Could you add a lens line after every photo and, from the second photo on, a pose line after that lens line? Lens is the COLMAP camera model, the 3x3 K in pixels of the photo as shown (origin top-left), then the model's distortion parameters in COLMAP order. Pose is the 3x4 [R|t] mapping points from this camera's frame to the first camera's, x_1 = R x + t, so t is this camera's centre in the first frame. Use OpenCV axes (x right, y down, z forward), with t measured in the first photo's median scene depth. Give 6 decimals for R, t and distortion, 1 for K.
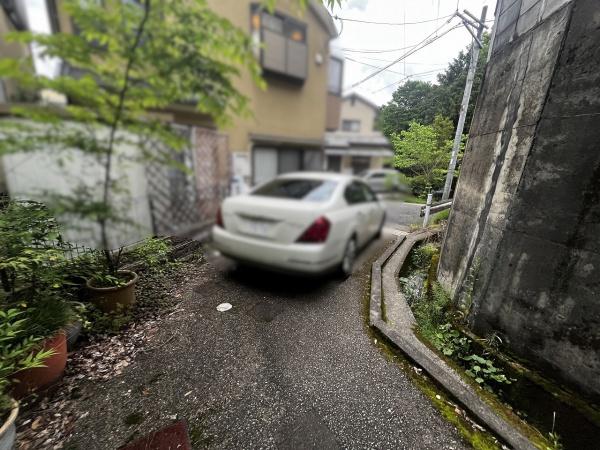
lens RADIAL K [[244.1, 0, 300.0], [0, 244.1, 225.0], [0, 0, 1]] dist [-0.003241, -0.000111]
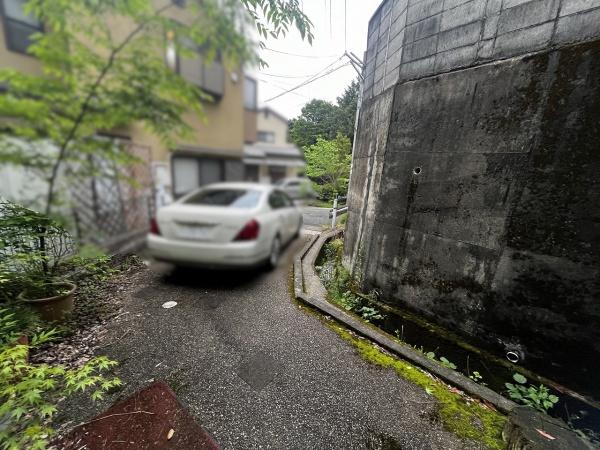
lens RADIAL K [[244.1, 0, 300.0], [0, 244.1, 225.0], [0, 0, 1]] dist [-0.003241, -0.000111]
pose [[0.946227, -0.057467, 0.318357, -0.075814], [0.067290, 0.997534, -0.019935, 0.033514], [-0.316426, 0.040285, 0.947761, -0.242027]]
